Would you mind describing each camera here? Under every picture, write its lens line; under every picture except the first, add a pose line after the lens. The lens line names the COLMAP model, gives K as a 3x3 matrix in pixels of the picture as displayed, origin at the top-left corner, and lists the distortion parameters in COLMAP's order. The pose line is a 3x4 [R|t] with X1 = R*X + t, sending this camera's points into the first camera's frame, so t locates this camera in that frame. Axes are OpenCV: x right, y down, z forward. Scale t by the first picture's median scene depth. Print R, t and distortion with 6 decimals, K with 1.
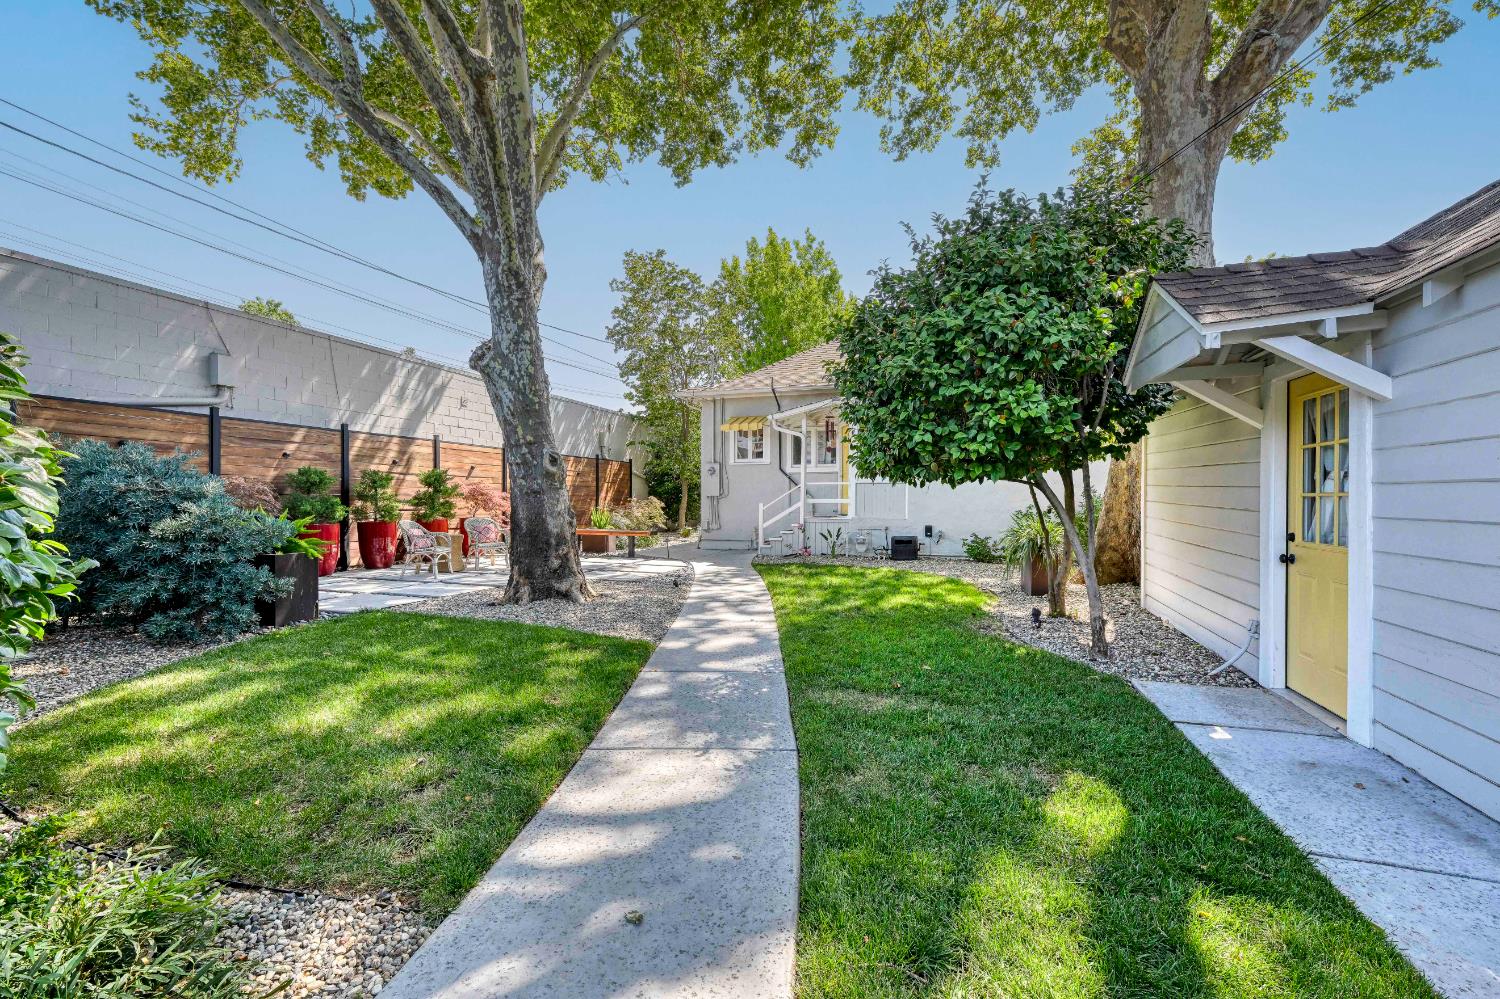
lens RADIAL K [[594.5, 0, 753.7], [0, 594.5, 499.2], [0, 0, 1]] dist [-0.002701, 0.000012]
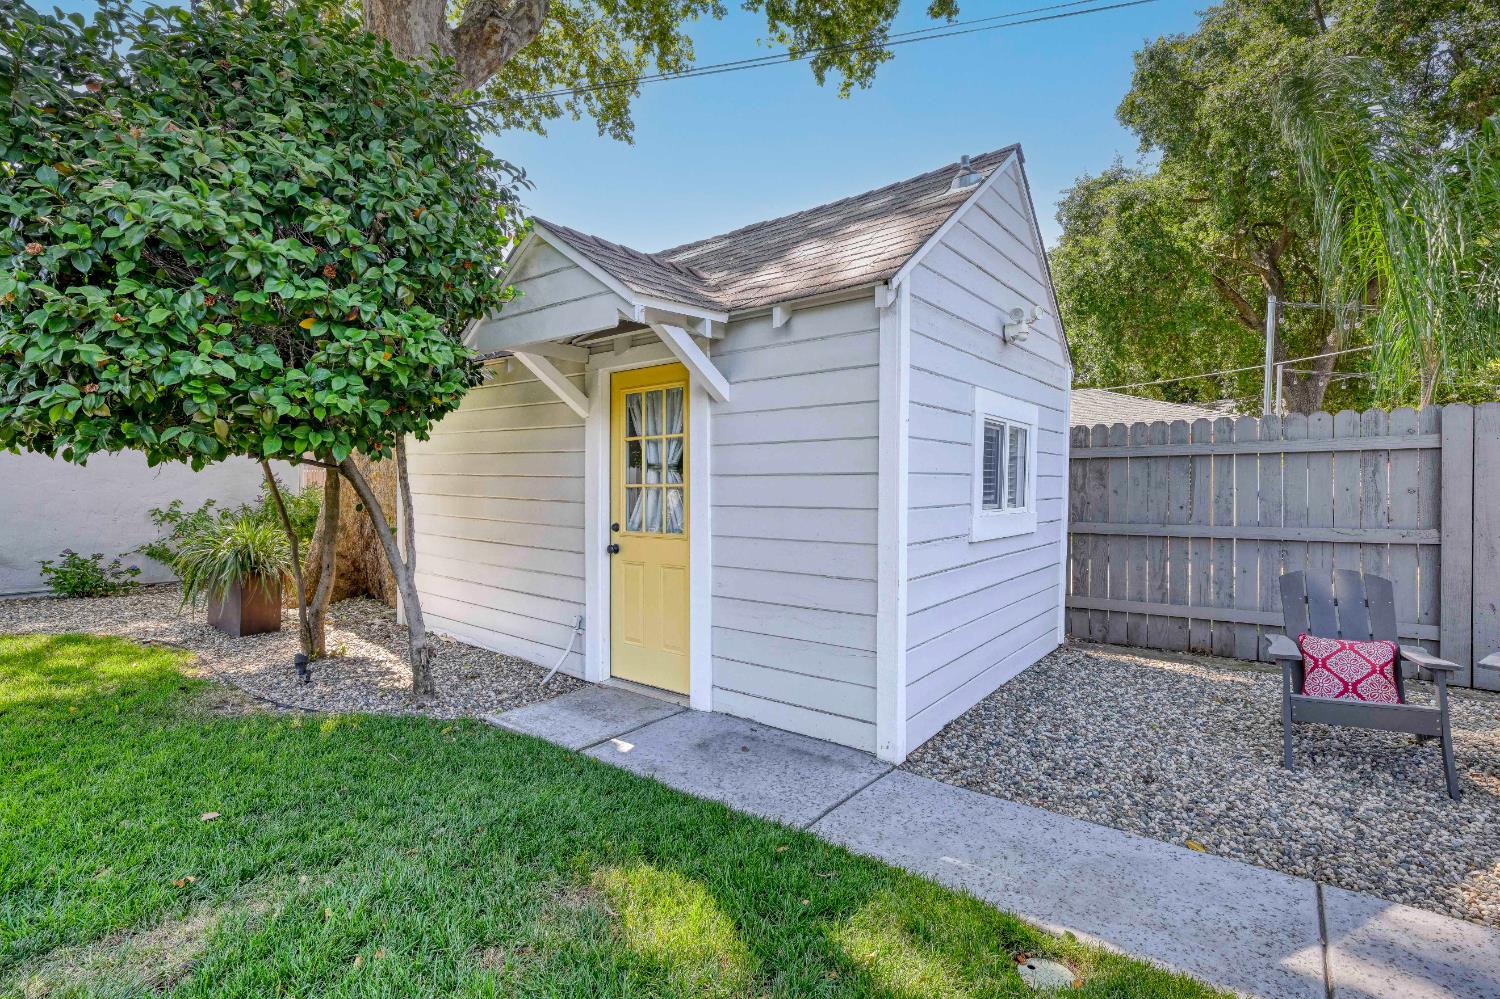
lens RADIAL K [[686.2, 0, 750.6], [0, 686.2, 494.7], [0, 0, 1]] dist [-0.002117, -0.000235]
pose [[0.330923, -0.004732, 0.943646, -0.125694], [0.002221, 0.999989, 0.004236, 0.003495], [-0.943655, 0.000694, 0.330930, 0.400286]]
